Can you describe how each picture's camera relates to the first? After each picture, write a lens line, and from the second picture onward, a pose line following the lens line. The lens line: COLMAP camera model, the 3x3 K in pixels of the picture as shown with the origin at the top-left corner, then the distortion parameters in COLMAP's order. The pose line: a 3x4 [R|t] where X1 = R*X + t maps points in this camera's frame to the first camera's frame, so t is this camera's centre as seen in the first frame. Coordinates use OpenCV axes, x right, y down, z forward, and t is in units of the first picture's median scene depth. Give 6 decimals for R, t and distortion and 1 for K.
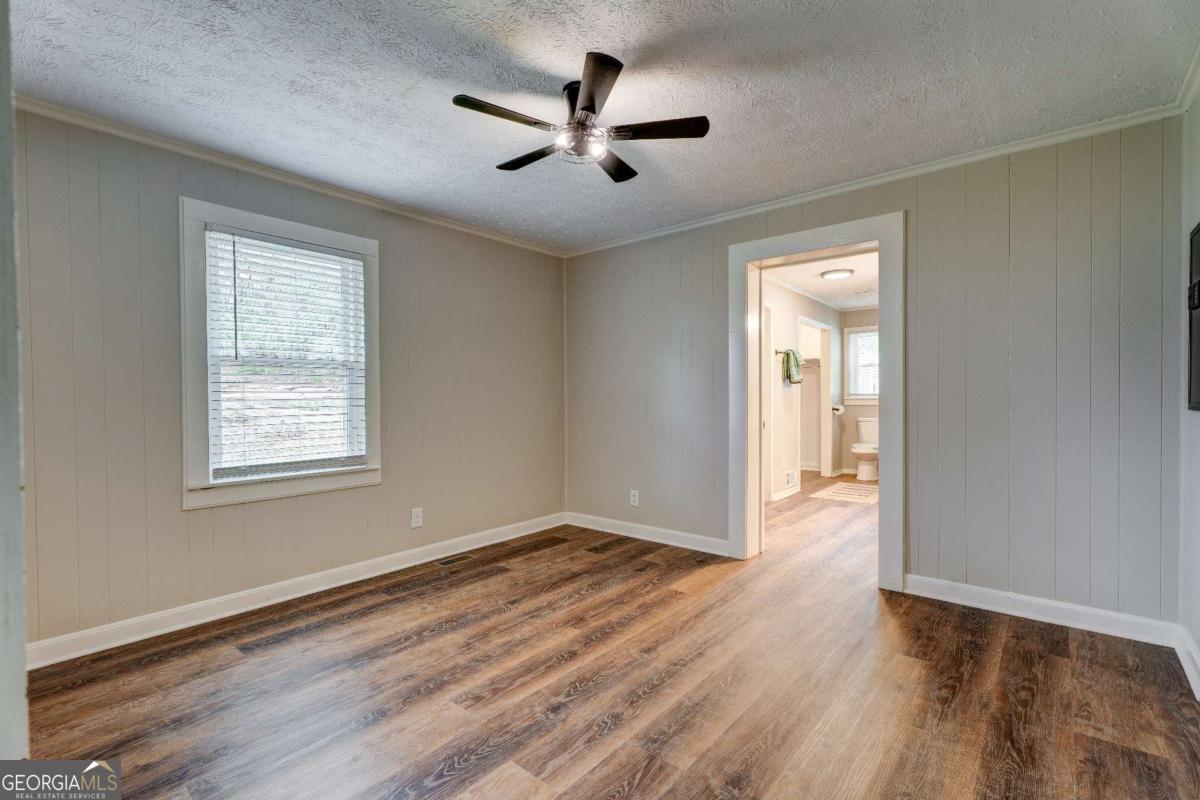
lens RADIAL K [[532.5, 0, 600.0], [0, 532.5, 400.0], [0, 0, 1]] dist [-0.002534, 0.000050]
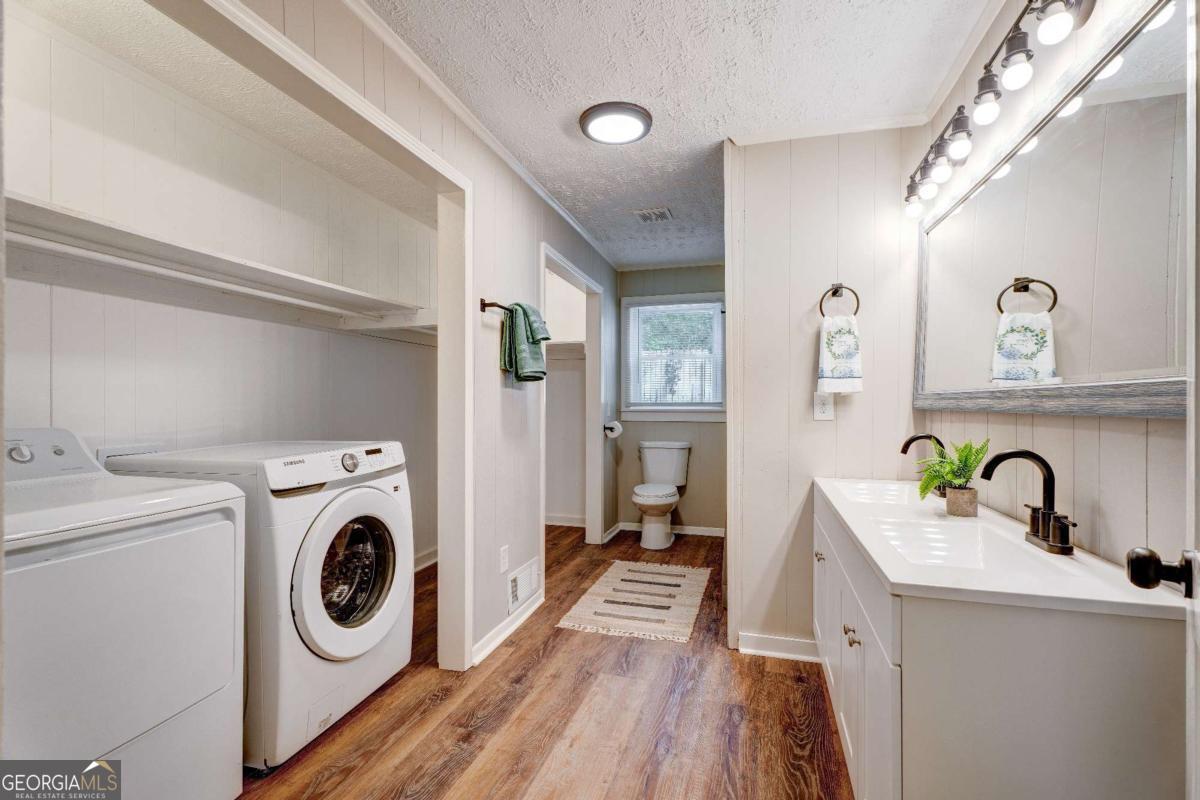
lens RADIAL K [[532.5, 0, 600.0], [0, 532.5, 400.0], [0, 0, 1]] dist [-0.002534, 0.000050]
pose [[0.918332, 0.007209, 0.395745, 0.203581], [-0.002546, 0.999921, -0.012307, -0.007495], [-0.395802, 0.010294, 0.918278, 0.469921]]
